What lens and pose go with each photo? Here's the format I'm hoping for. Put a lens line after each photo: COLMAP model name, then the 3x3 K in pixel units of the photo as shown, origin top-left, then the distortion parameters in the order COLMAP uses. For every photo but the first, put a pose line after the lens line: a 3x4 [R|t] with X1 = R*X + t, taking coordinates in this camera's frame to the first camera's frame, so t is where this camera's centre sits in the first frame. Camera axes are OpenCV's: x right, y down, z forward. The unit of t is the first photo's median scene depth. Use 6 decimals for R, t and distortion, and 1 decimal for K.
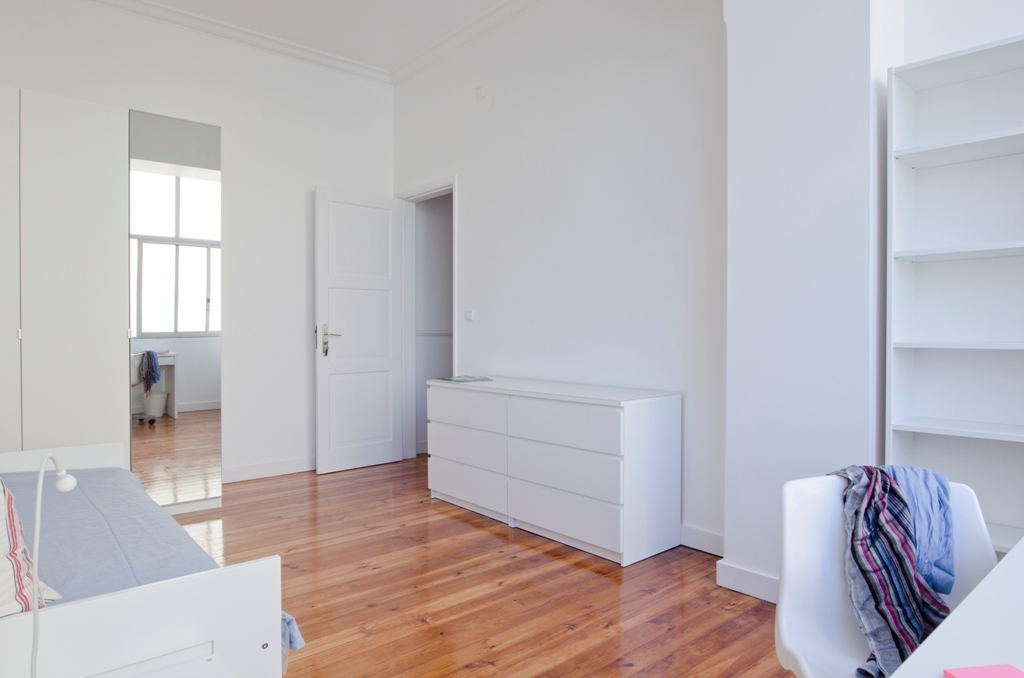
lens RADIAL K [[630.2, 0, 494.9], [0, 630.2, 332.8], [0, 0, 1]] dist [-0.006329, -0.006599]
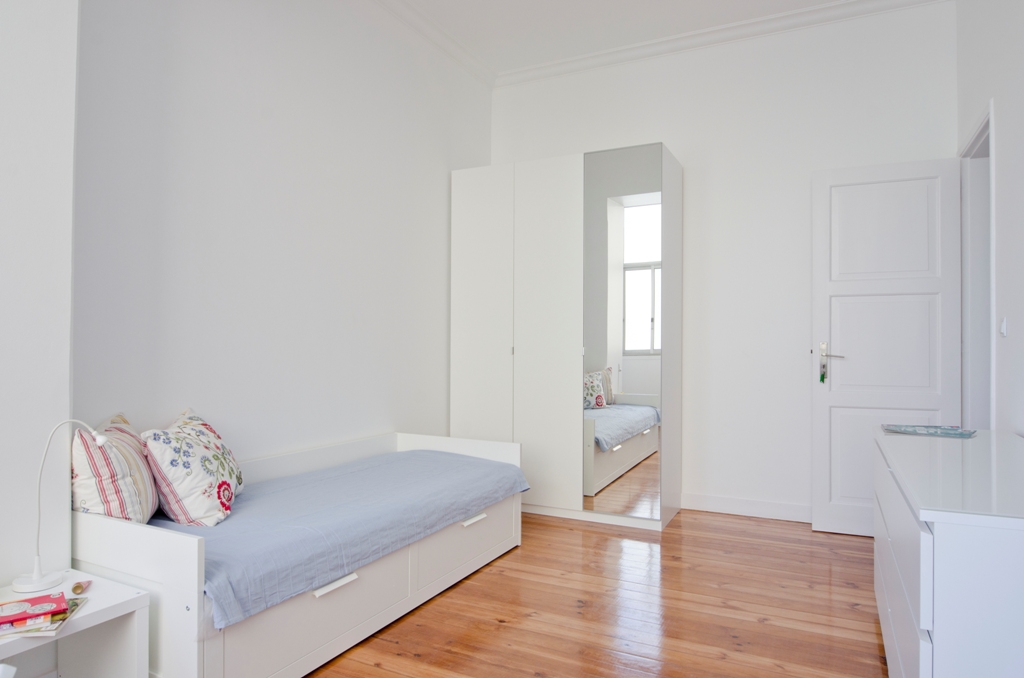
lens RADIAL K [[630.2, 0, 521.6], [0, 630.2, 334.2], [0, 0, 1]] dist [-0.006329, -0.006599]
pose [[0.397617, -0.017015, -0.917394, 0.452689], [-0.008638, 0.999714, -0.022286, -0.004980], [0.917511, 0.016786, 0.397356, 0.494127]]
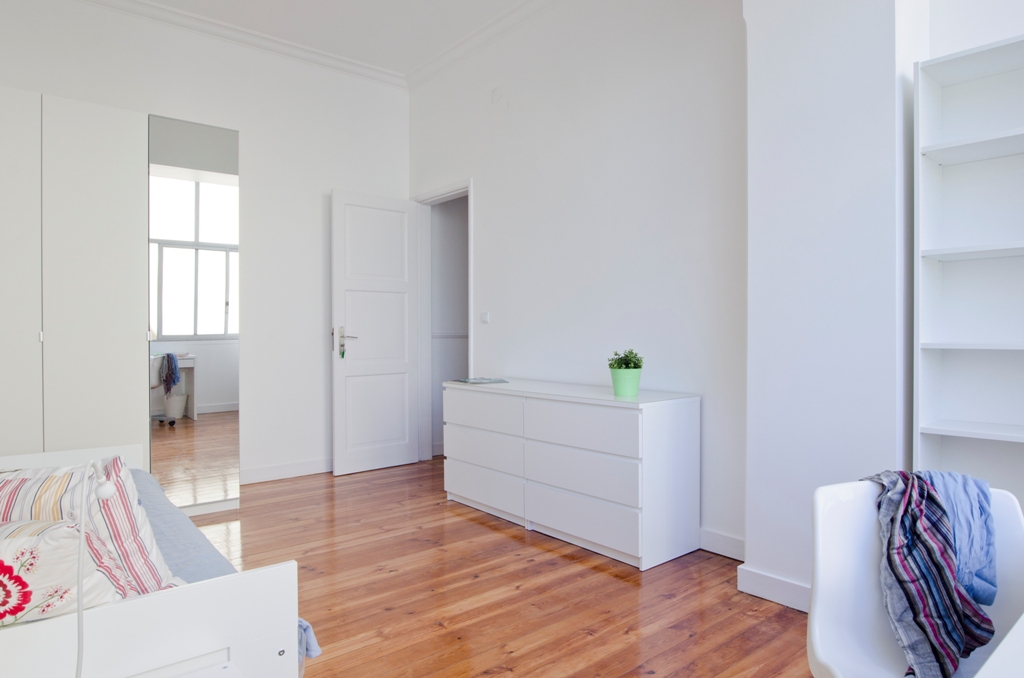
lens RADIAL K [[621.6, 0, 494.7], [0, 621.6, 333.5], [0, 0, 1]] dist [-0.007822, -0.005855]
pose [[0.999759, -0.002104, -0.021869, -0.004607], [0.002034, 0.999993, -0.003239, 0.001274], [0.021875, 0.003193, 0.999756, 0.017106]]
